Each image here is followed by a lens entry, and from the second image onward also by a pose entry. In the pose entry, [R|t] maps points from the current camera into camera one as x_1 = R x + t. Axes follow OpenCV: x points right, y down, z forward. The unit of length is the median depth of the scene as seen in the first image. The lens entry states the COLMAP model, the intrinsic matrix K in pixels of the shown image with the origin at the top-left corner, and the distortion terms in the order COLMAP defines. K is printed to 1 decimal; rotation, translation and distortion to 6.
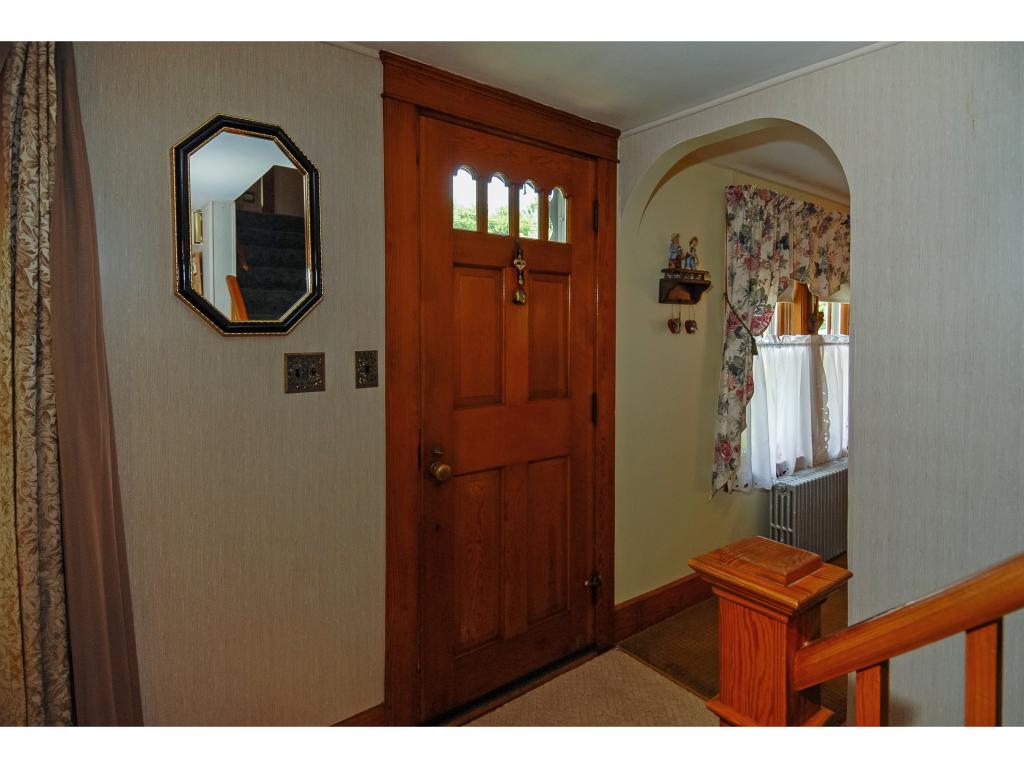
lens RADIAL K [[567.7, 0, 514.0], [0, 567.7, 357.9], [0, 0, 1]] dist [0.006063, -0.031565]
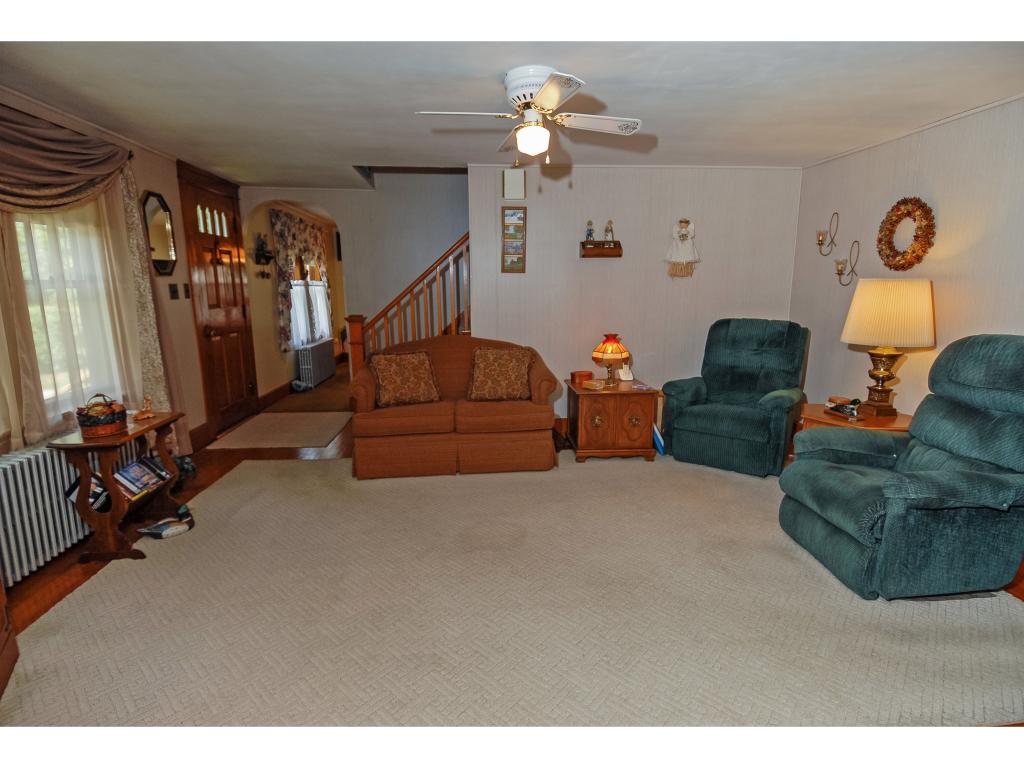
lens RADIAL K [[535.9, 0, 512.5], [0, 535.9, 390.1], [0, 0, 1]] dist [0.066308, -0.060955]
pose [[0.551978, -0.155966, 0.819143, -1.100211], [0.030263, 0.985452, 0.167239, 0.067600], [-0.833309, -0.067523, 0.548668, -1.127337]]
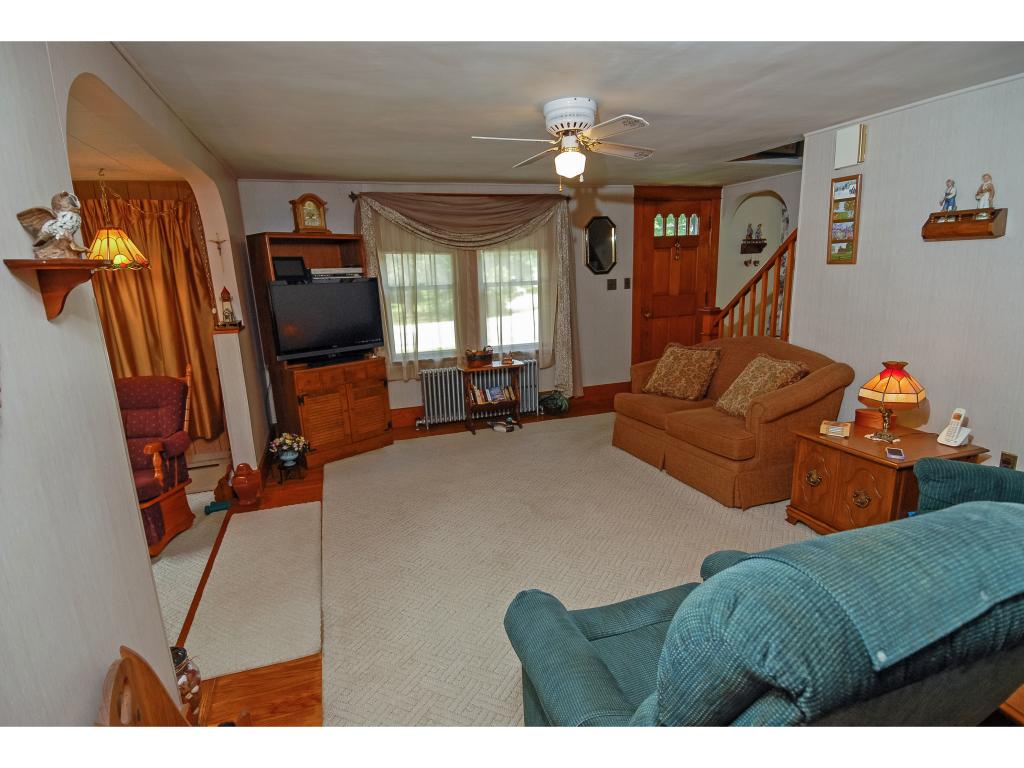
lens RADIAL K [[535.9, 0, 512.5], [0, 535.9, 390.1], [0, 0, 1]] dist [0.066308, -0.060955]
pose [[0.944730, 0.042533, -0.325079, 0.125136], [0.021013, 0.981655, 0.189505, 0.015462], [0.327176, -0.185862, 0.926505, -1.729454]]
